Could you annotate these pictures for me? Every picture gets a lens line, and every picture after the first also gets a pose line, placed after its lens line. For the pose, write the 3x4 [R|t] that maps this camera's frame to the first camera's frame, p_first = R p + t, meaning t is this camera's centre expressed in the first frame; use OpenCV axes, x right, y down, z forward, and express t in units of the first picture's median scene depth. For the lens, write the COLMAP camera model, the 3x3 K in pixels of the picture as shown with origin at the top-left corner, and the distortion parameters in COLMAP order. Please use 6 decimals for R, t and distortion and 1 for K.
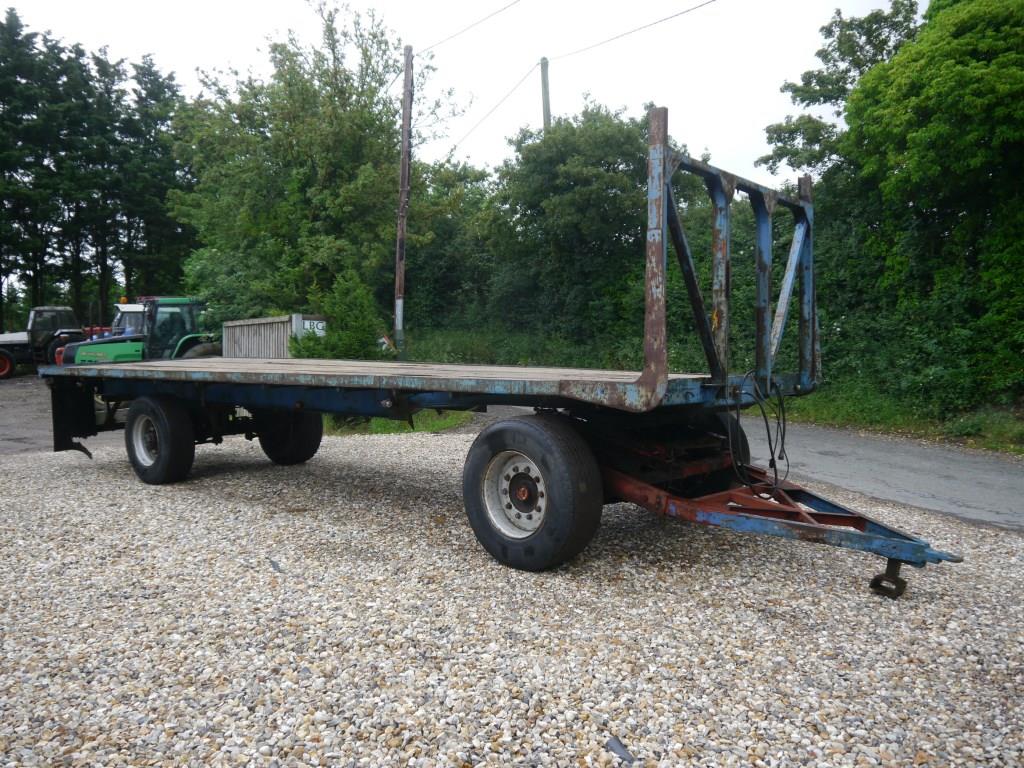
lens RADIAL K [[869.0, 0, 512.0], [0, 869.0, 384.0], [0, 0, 1]] dist [-0.013338, 0.004755]
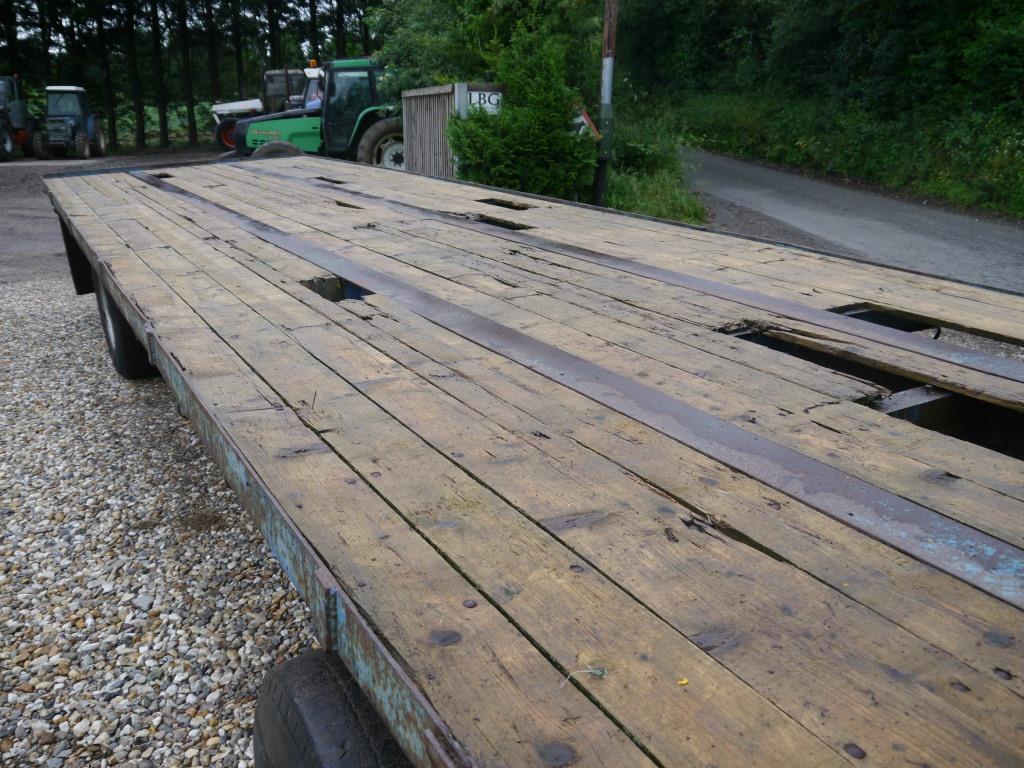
lens RADIAL K [[845.5, 0, 512.0], [0, 845.5, 384.0], [0, 0, 1]] dist [-0.030163, 0.011469]
pose [[0.943422, 0.102013, -0.315513, 0.036833], [-0.010637, 0.960322, 0.278692, -0.034990], [0.331424, -0.259568, 0.907074, 0.310452]]
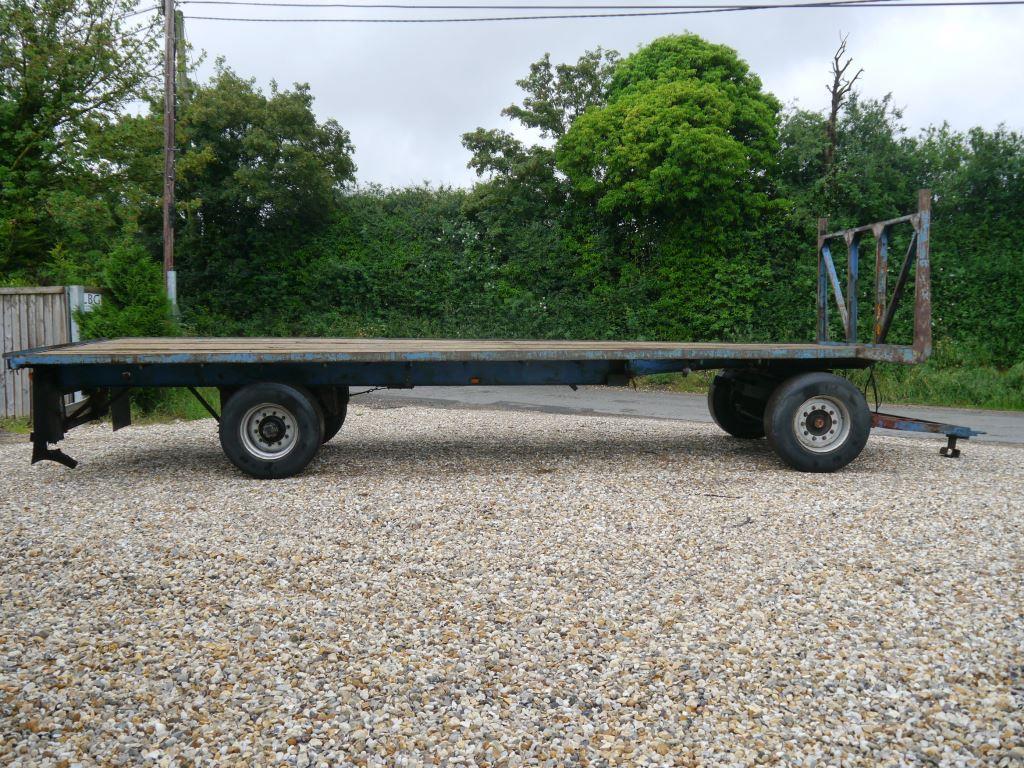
lens RADIAL K [[869.0, 0, 512.0], [0, 869.0, 384.0], [0, 0, 1]] dist [-0.013338, 0.004755]
pose [[0.737792, -0.052788, 0.672961, -0.499892], [0.029613, 0.998509, 0.045859, -0.010243], [-0.674378, -0.013905, 0.738255, 0.084728]]
